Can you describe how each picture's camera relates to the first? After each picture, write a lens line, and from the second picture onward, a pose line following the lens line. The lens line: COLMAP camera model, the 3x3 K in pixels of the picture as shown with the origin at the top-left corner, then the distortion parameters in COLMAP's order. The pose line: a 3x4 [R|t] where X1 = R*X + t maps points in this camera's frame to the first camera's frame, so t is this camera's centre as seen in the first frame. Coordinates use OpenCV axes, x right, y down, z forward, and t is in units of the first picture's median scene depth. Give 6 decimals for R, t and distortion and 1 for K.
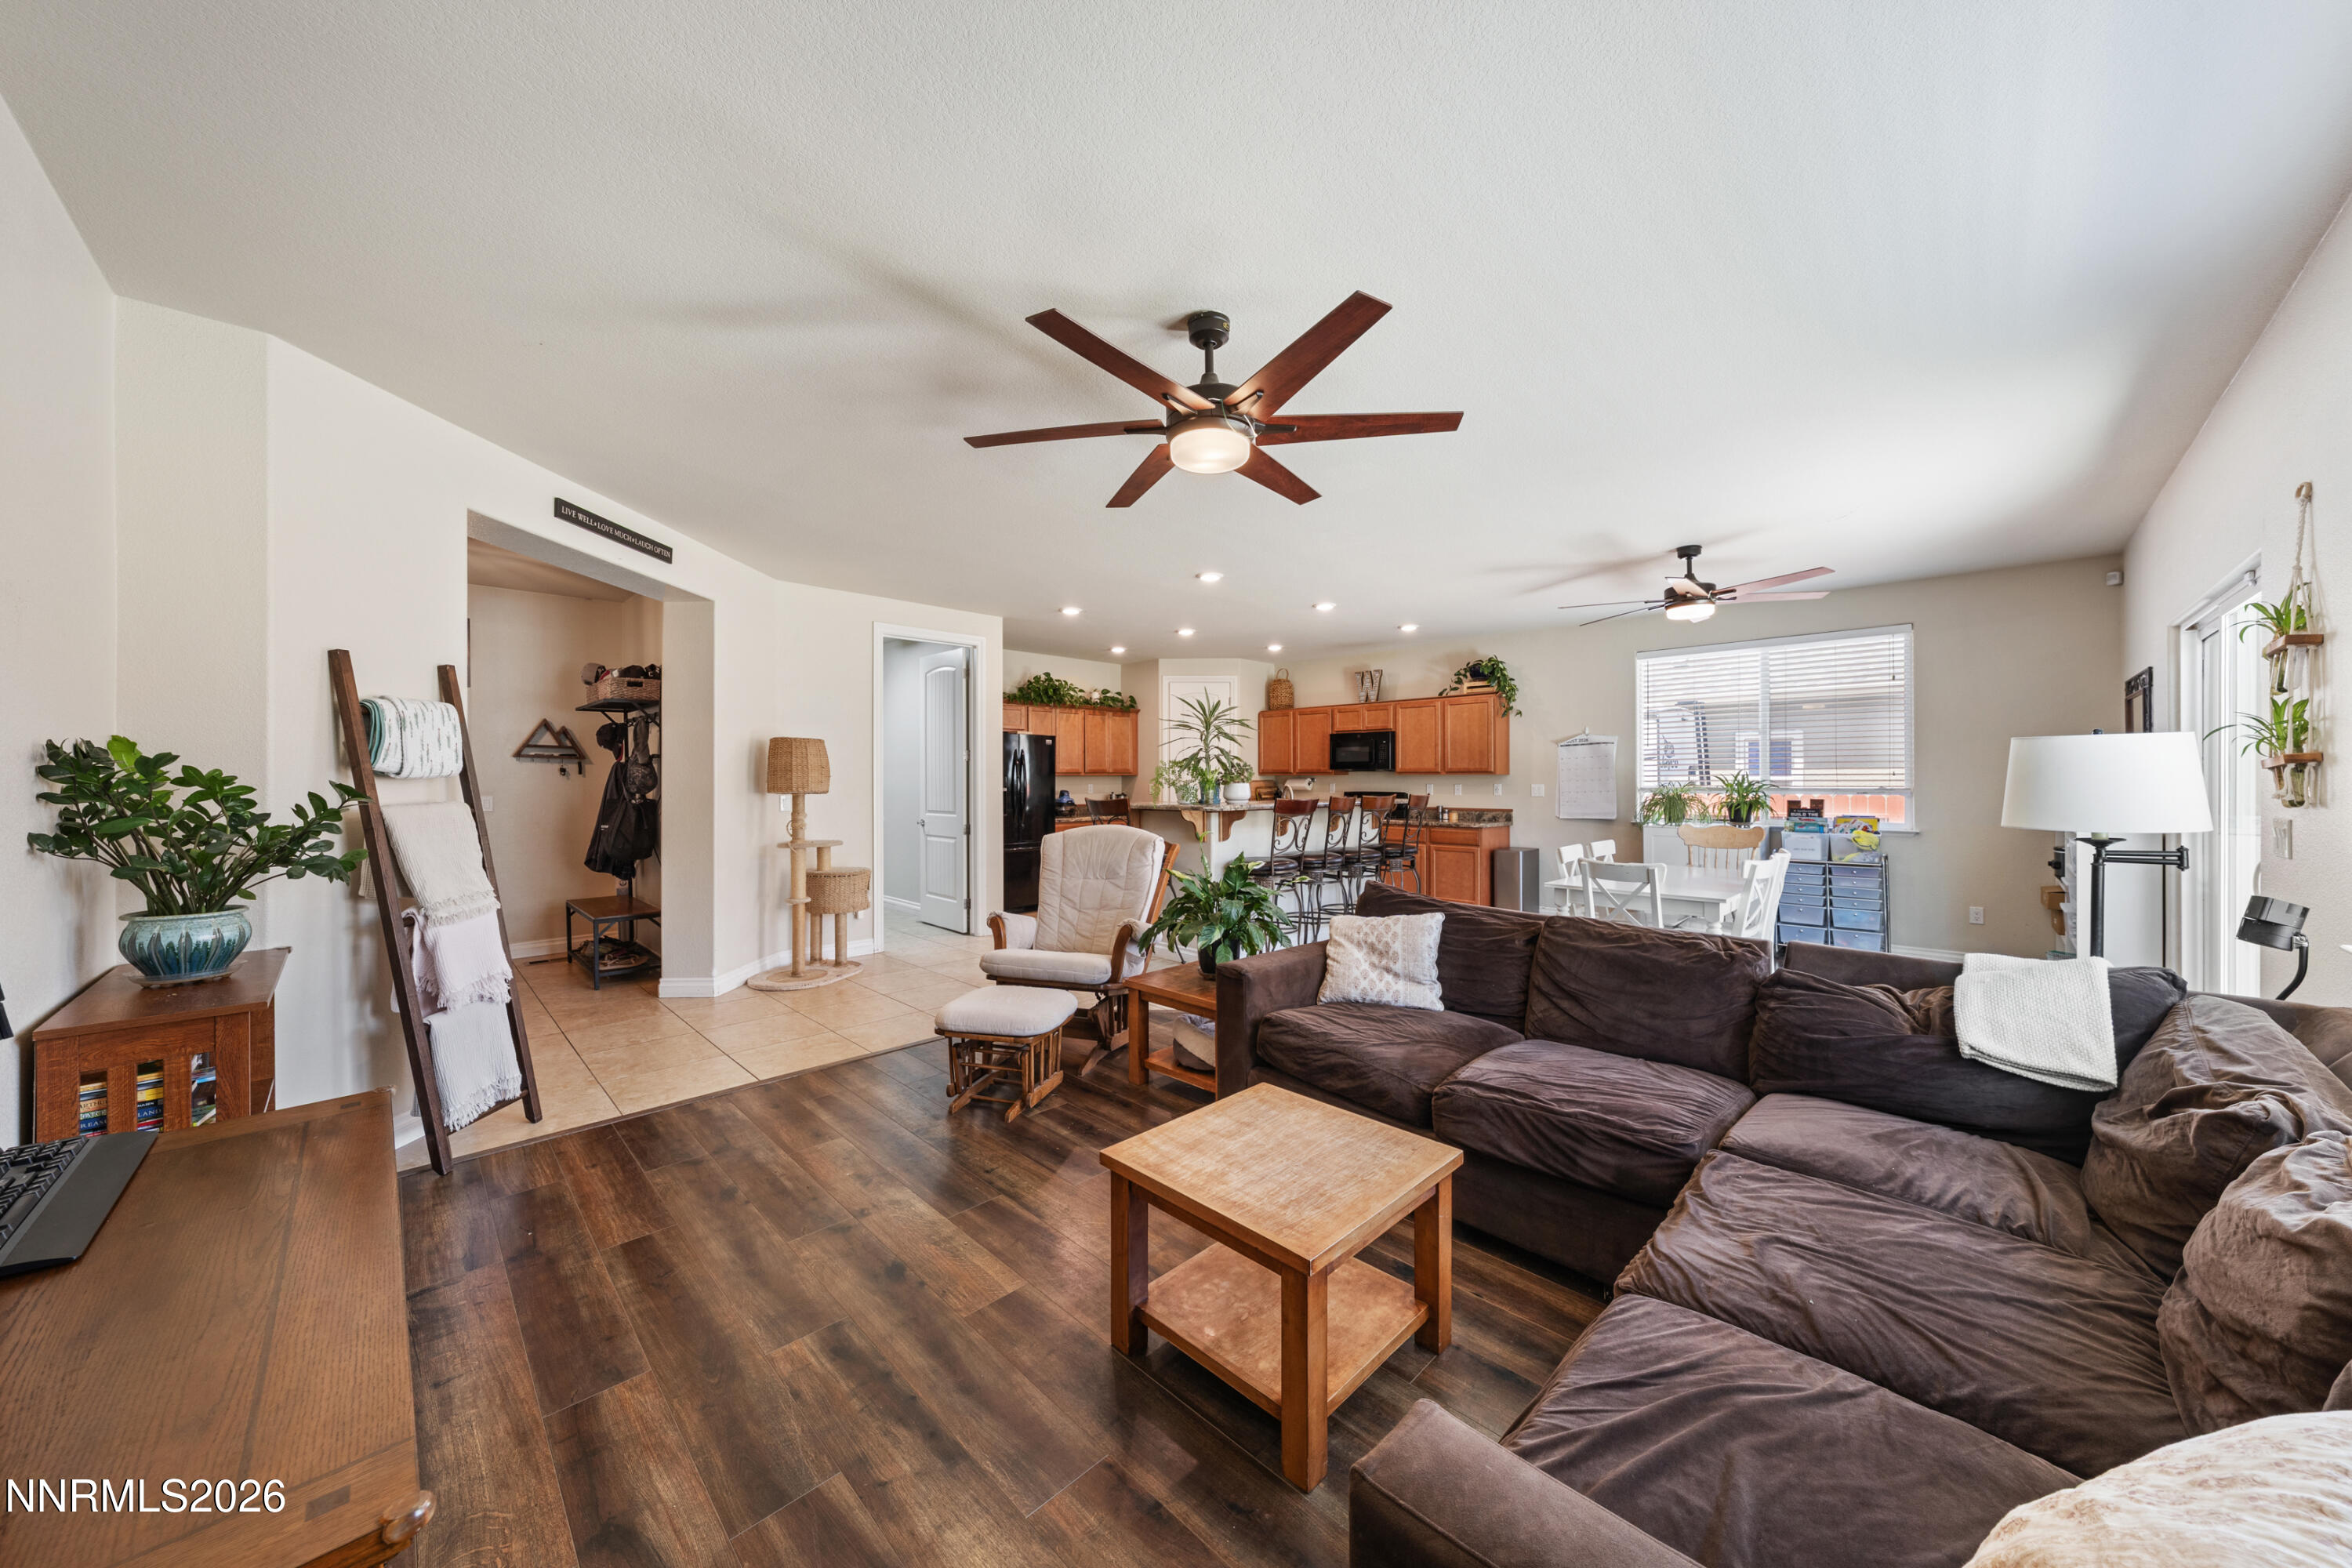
lens RADIAL K [[801.1, 0, 1182.8], [0, 801.1, 781.0], [0, 0, 1]] dist [-0.001508, -0.000195]
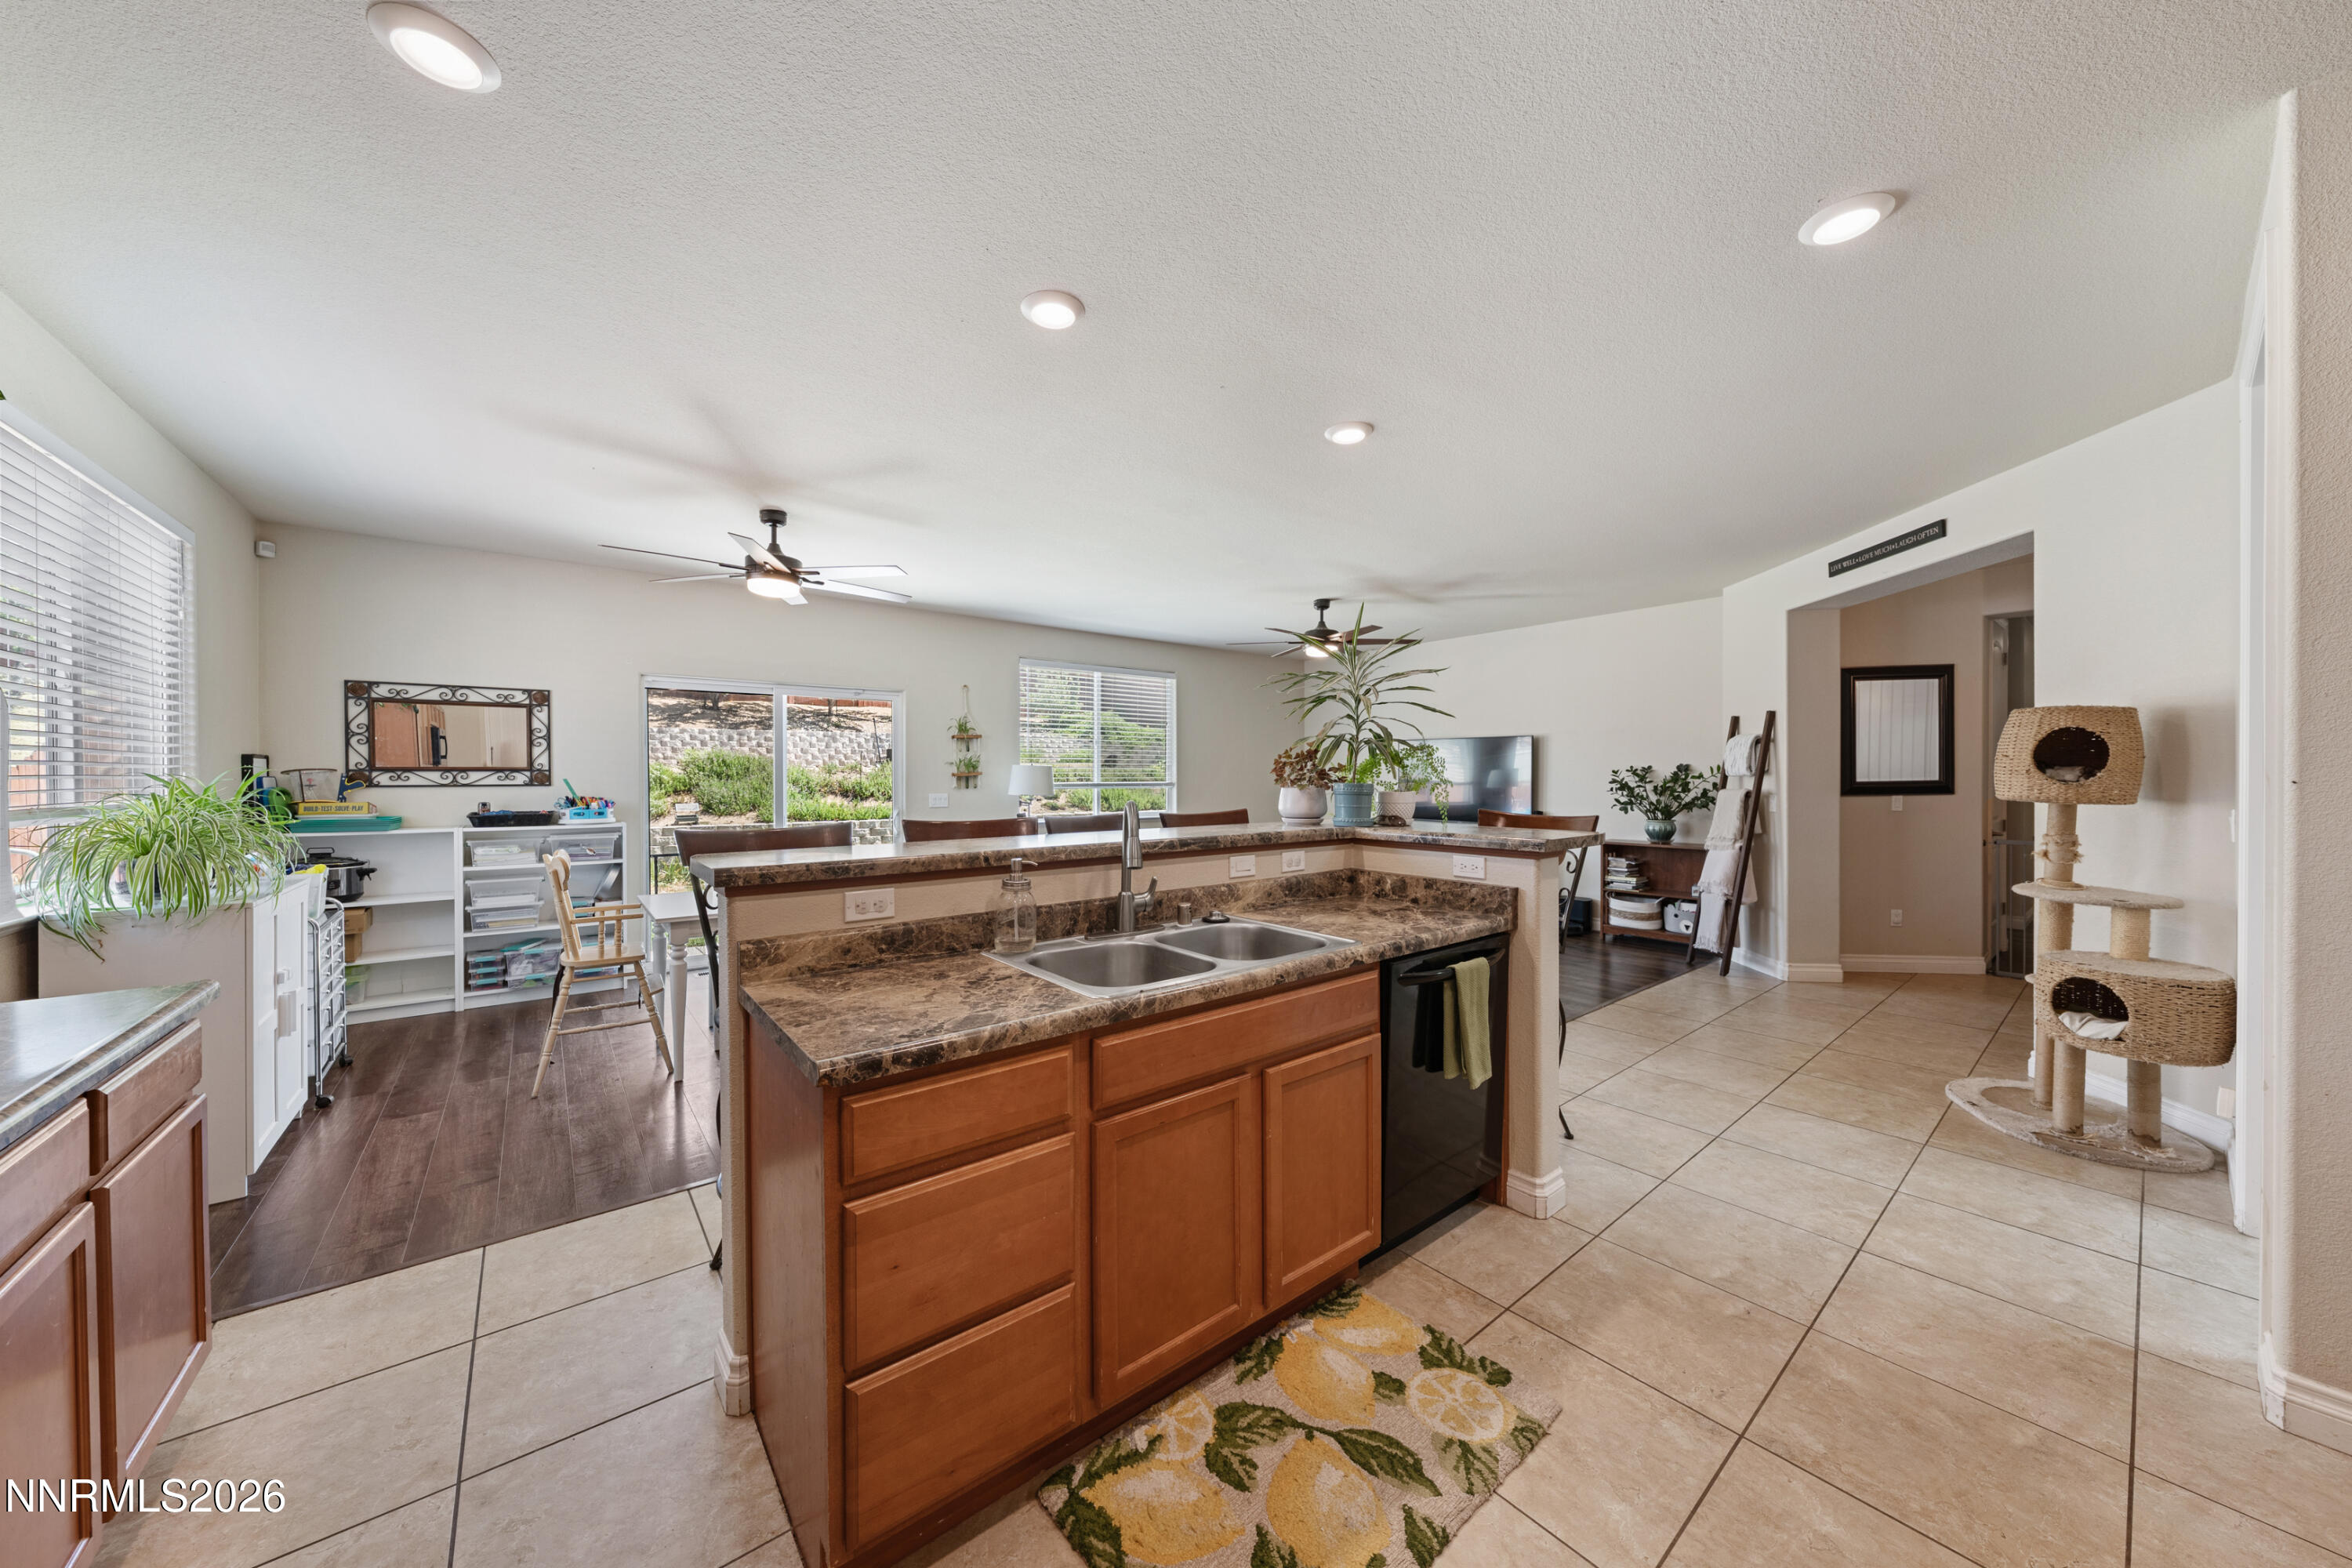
lens RADIAL K [[801.1, 0, 1175.9], [0, 801.1, 787.3], [0, 0, 1]] dist [-0.001508, -0.000195]
pose [[-0.993550, 0.005723, 0.113251, 0.064113], [0.007310, 0.999881, 0.013610, -0.004596], [-0.113159, 0.014350, -0.993473, 1.093974]]
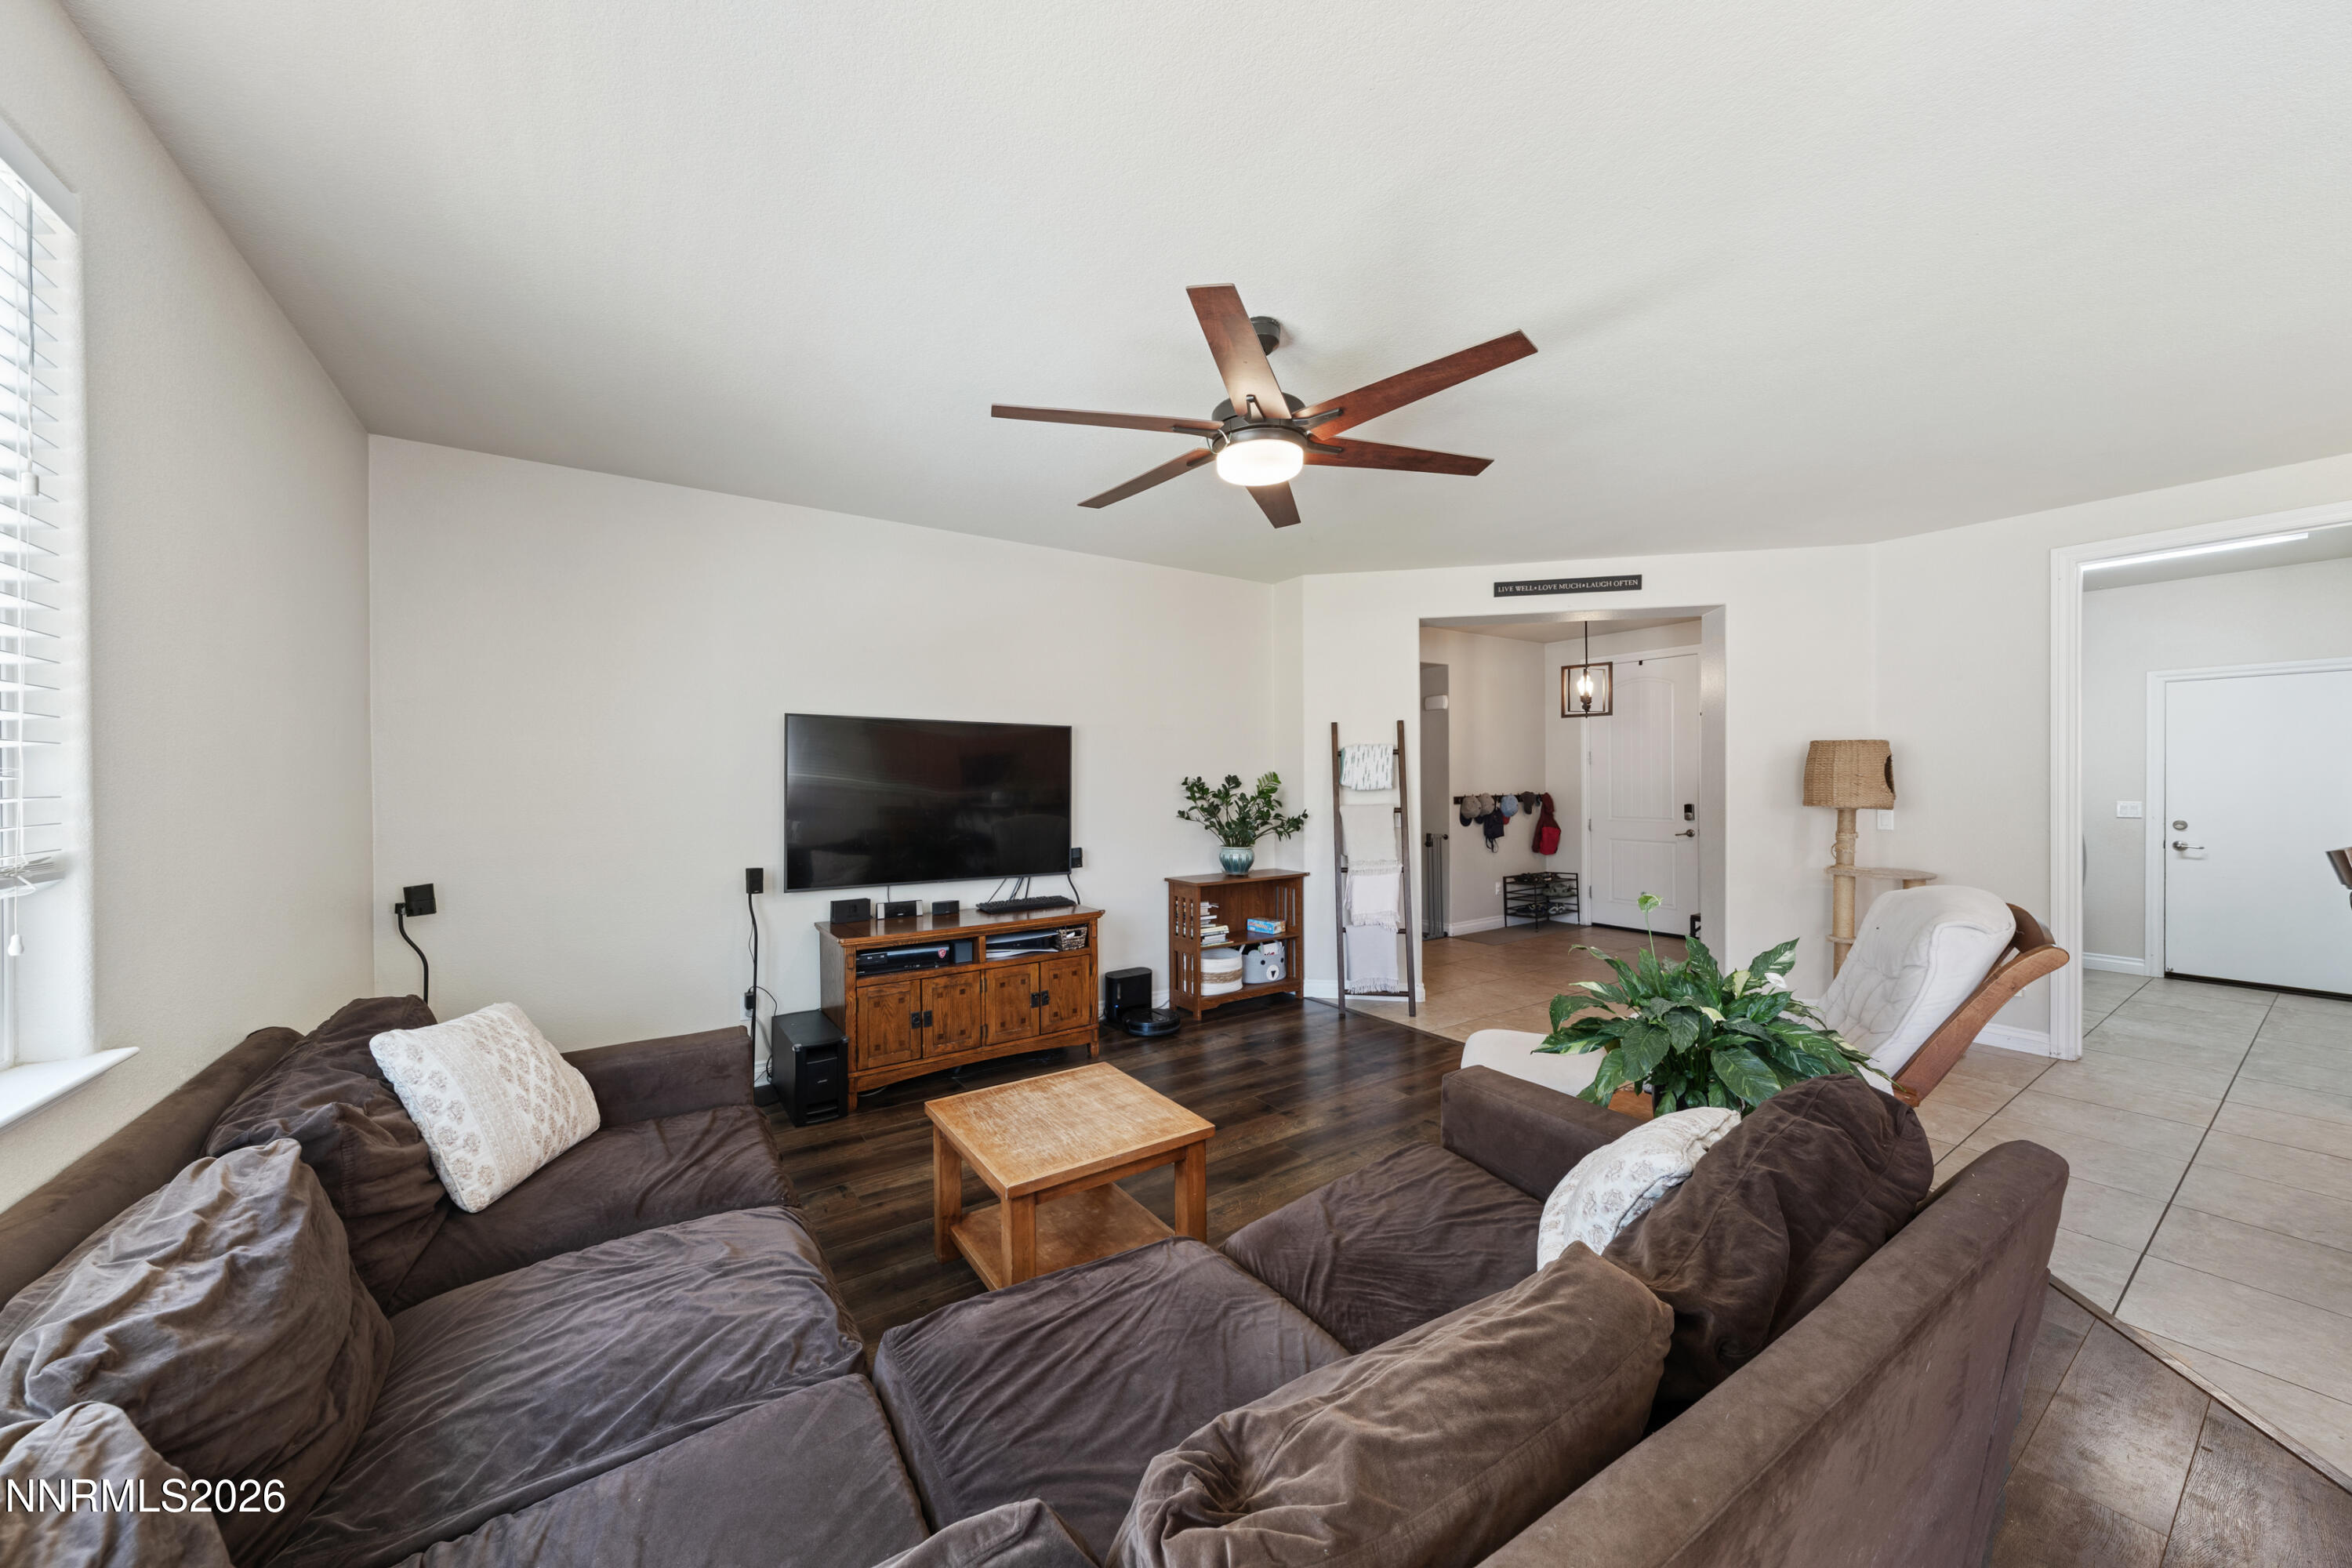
lens RADIAL K [[801.1, 0, 1155.4], [0, 801.1, 786.3], [0, 0, 1]] dist [-0.001508, -0.000195]
pose [[-0.212158, 0.014761, -0.977124, 0.301034], [0.004997, 0.999889, 0.014020, -0.013839], [0.977223, -0.001908, -0.212208, 0.325734]]
